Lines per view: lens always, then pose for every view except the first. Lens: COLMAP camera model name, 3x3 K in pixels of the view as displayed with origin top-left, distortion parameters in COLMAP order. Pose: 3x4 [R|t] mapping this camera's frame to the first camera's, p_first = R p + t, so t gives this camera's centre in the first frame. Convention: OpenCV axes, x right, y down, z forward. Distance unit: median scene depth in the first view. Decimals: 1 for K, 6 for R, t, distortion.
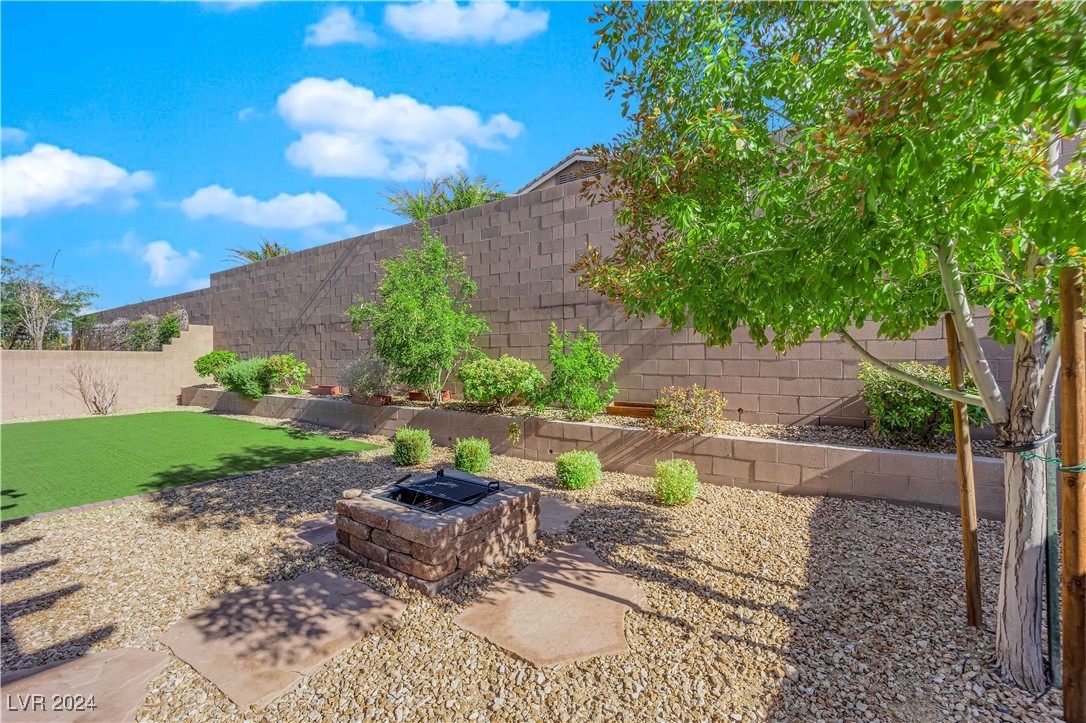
lens RADIAL K [[434.7, 0, 538.0], [0, 434.7, 360.0], [0, 0, 1]] dist [-0.012546, -0.000449]
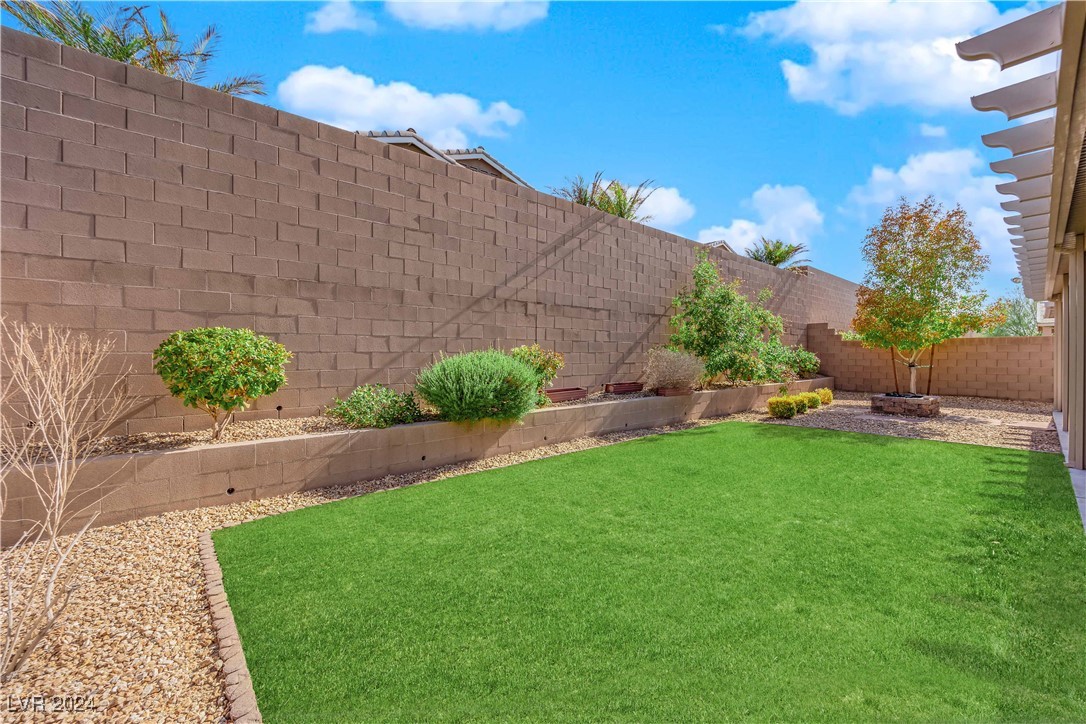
lens RADIAL K [[434.7, 0, 539.7], [0, 434.7, 356.1], [0, 0, 1]] dist [-0.012546, -0.000449]
pose [[0.289956, -0.007956, 0.957007, -1.201311], [0.006697, 0.999958, 0.006284, -0.001195], [-0.957017, 0.004587, 0.289997, 0.810980]]
